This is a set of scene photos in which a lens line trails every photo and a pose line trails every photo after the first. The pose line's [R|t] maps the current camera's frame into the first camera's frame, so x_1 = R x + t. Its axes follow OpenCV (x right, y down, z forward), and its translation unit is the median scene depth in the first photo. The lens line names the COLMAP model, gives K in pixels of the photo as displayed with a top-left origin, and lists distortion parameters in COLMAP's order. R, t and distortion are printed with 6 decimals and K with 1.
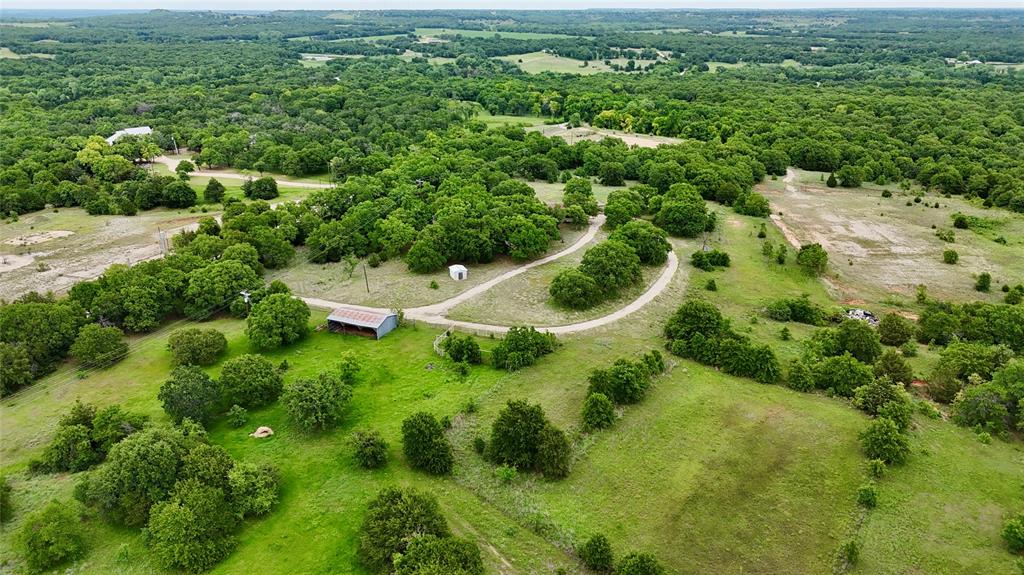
lens RADIAL K [[754.9, 0, 509.5], [0, 754.9, 287.8], [0, 0, 1]] dist [0.062793, -0.050219]
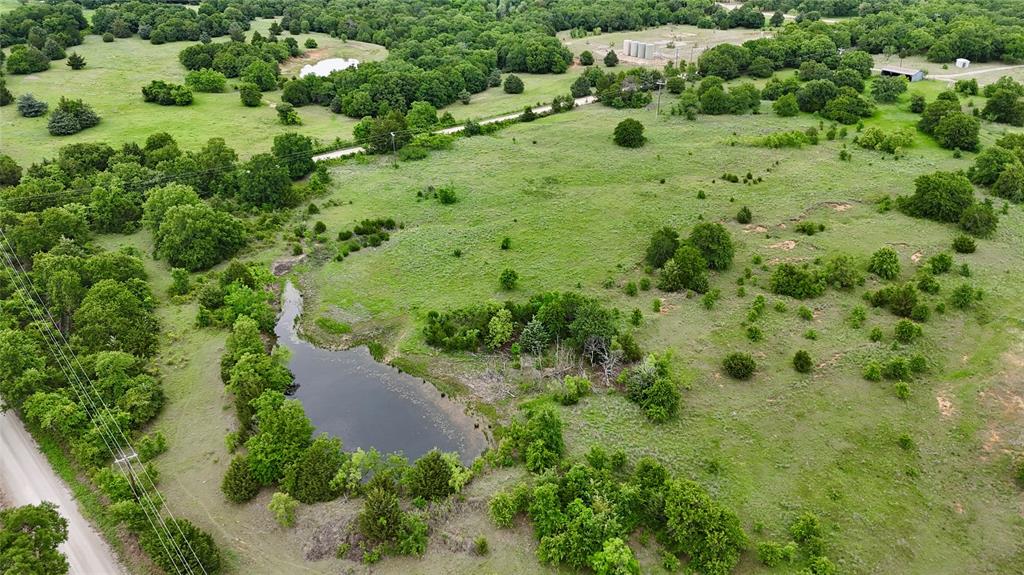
lens RADIAL K [[754.9, 0, 509.5], [0, 754.9, 284.1], [0, 0, 1]] dist [0.062793, -0.050219]
pose [[0.859641, 0.230659, -0.455866, -0.040689], [-0.174003, 0.971120, 0.163244, 0.312653], [0.480355, -0.061009, 0.874950, -0.844695]]
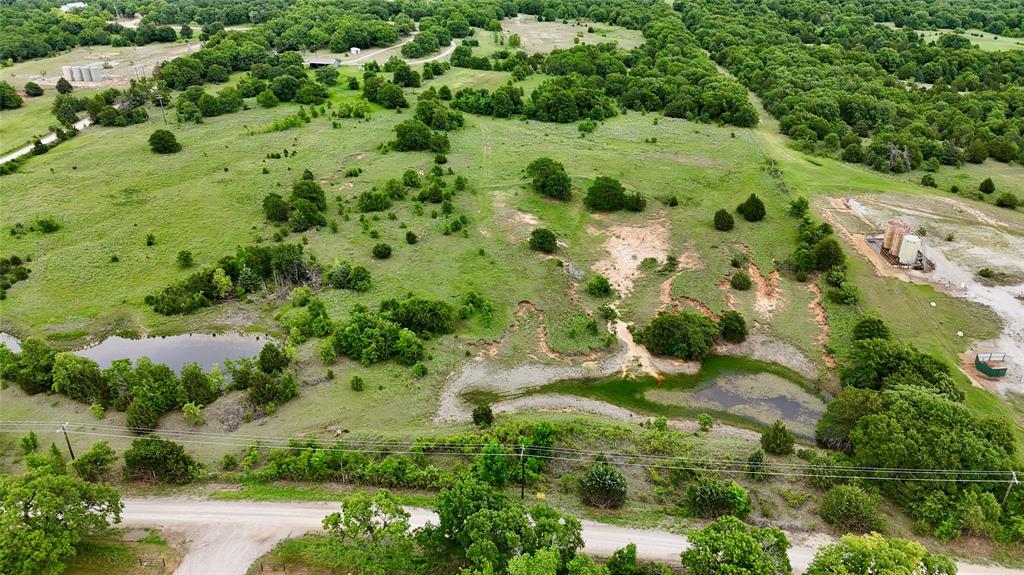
lens RADIAL K [[754.9, 0, 516.9], [0, 754.9, 287.7], [0, 0, 1]] dist [0.062793, -0.050219]
pose [[0.962980, -0.122355, 0.240206, -0.215611], [0.092233, 0.986828, 0.132906, 0.377044], [-0.253303, -0.105831, 0.961581, -1.203965]]
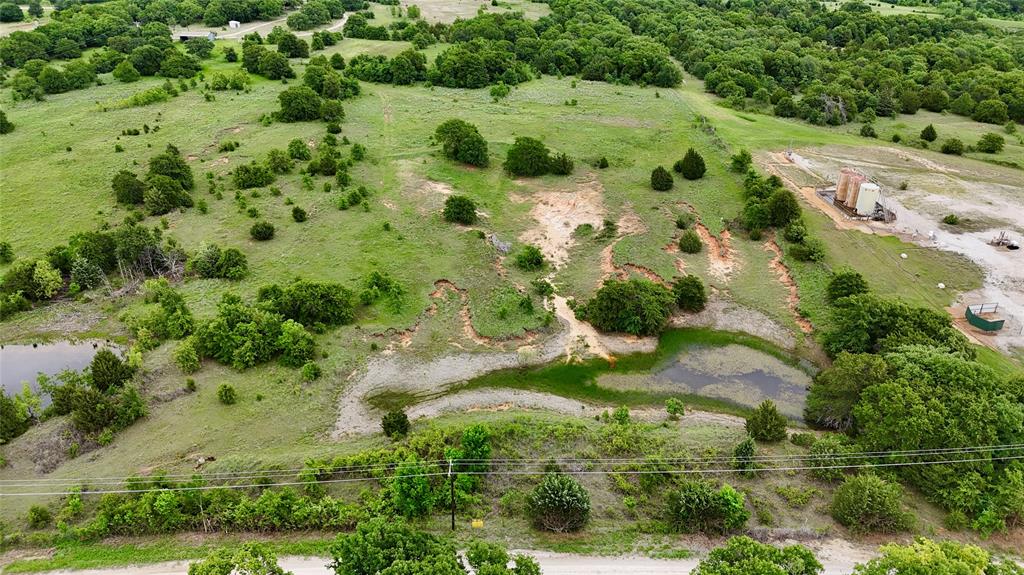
lens RADIAL K [[754.9, 0, 515.4], [0, 754.9, 287.8], [0, 0, 1]] dist [0.062793, -0.050219]
pose [[0.922676, -0.180120, 0.340920, -0.181531], [0.136230, 0.979442, 0.148779, 0.418930], [-0.360709, -0.090832, 0.928245, -1.064217]]
